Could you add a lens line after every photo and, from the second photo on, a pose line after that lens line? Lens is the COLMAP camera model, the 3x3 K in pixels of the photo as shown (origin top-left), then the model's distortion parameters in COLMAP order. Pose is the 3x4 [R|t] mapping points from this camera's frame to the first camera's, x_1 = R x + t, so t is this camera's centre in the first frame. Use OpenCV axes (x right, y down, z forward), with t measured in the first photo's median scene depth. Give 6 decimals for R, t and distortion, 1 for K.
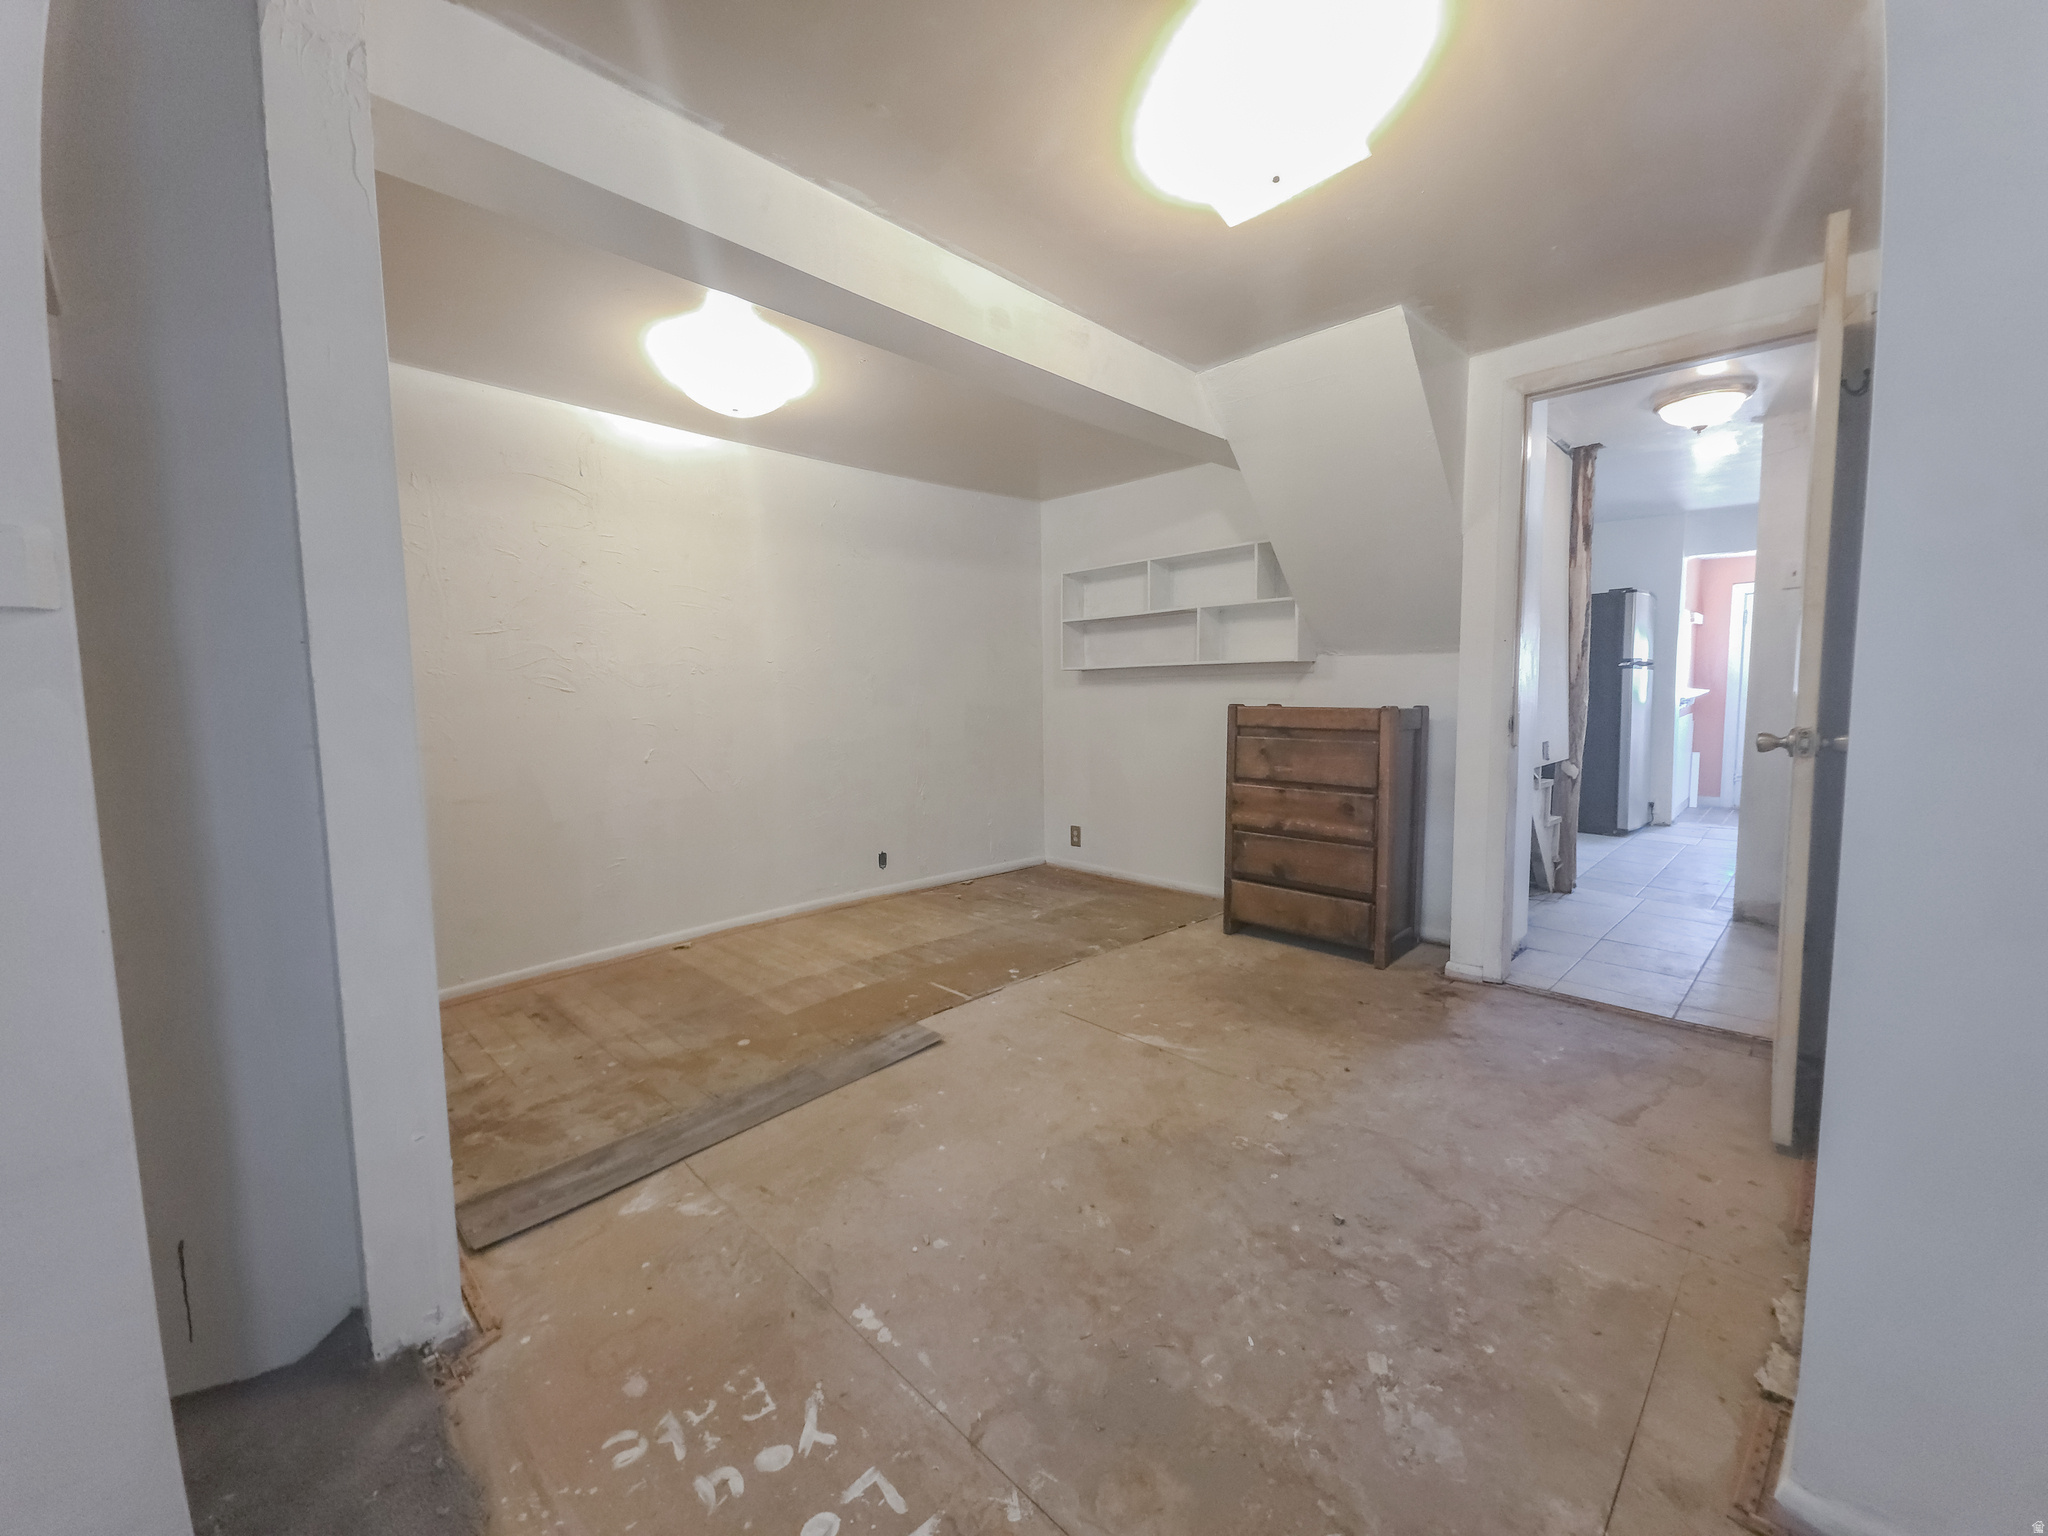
lens RADIAL K [[814.1, 0, 1024.0], [0, 814.1, 768.0], [0, 0, 1]] dist [-0.001311, -0.000691]
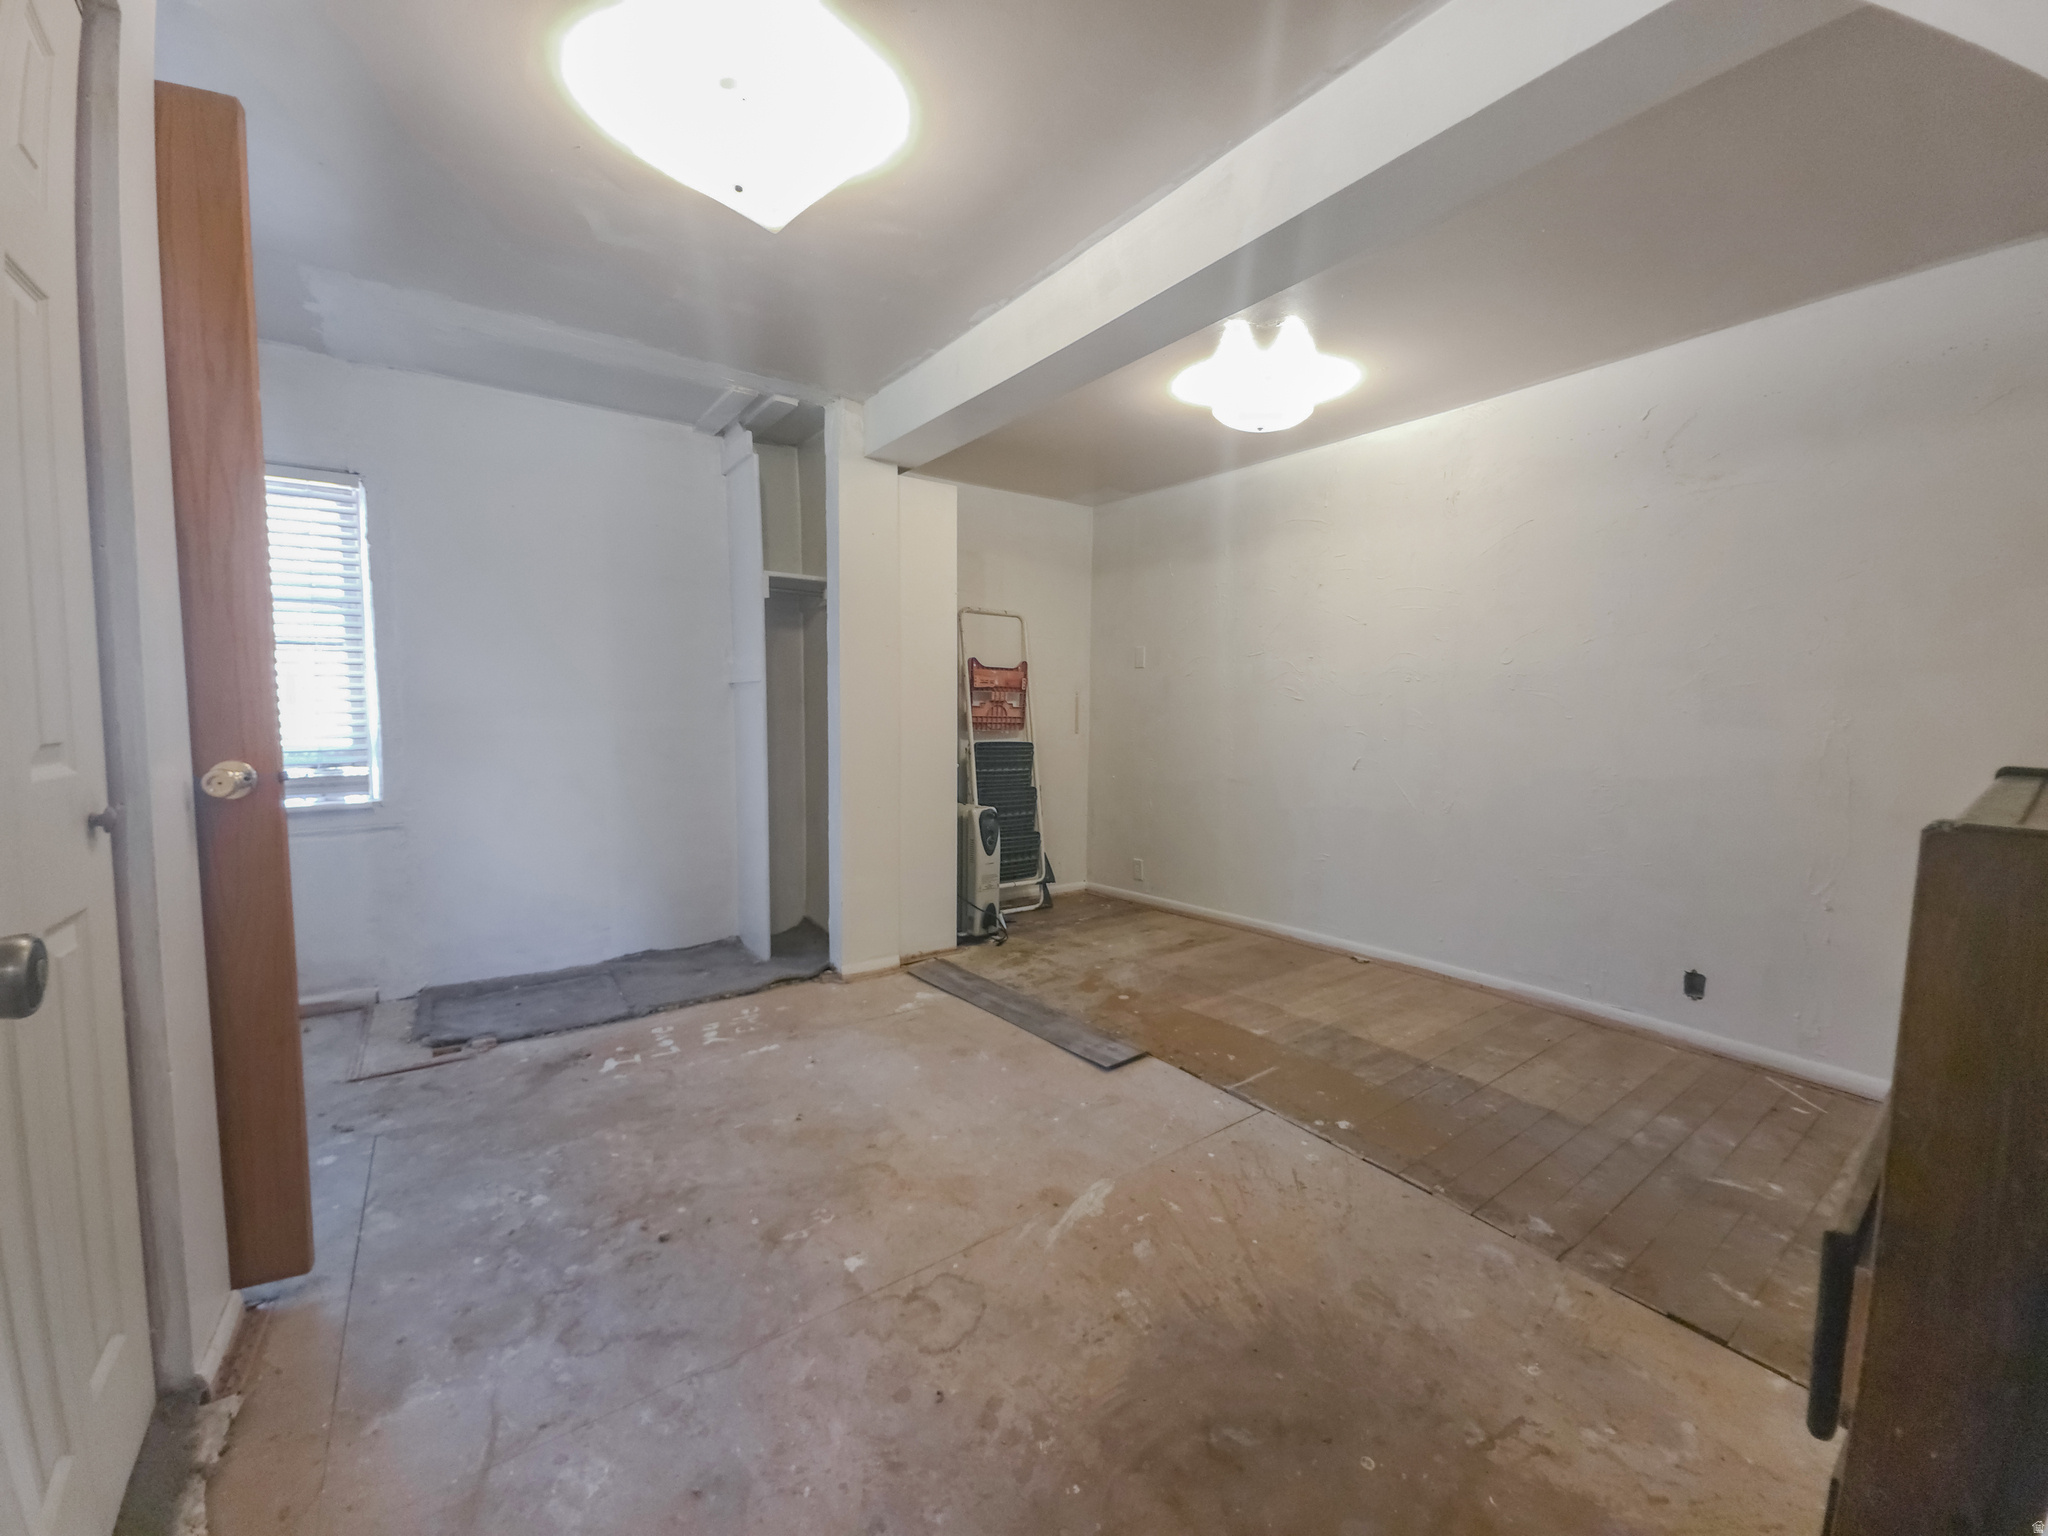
lens RADIAL K [[814.1, 0, 1024.0], [0, 814.1, 768.0], [0, 0, 1]] dist [-0.001311, -0.000691]
pose [[-0.162582, 0.096551, -0.981960, 0.915425], [-0.090339, 0.989564, 0.112256, -0.130198], [0.982551, 0.106960, -0.152163, 1.118593]]
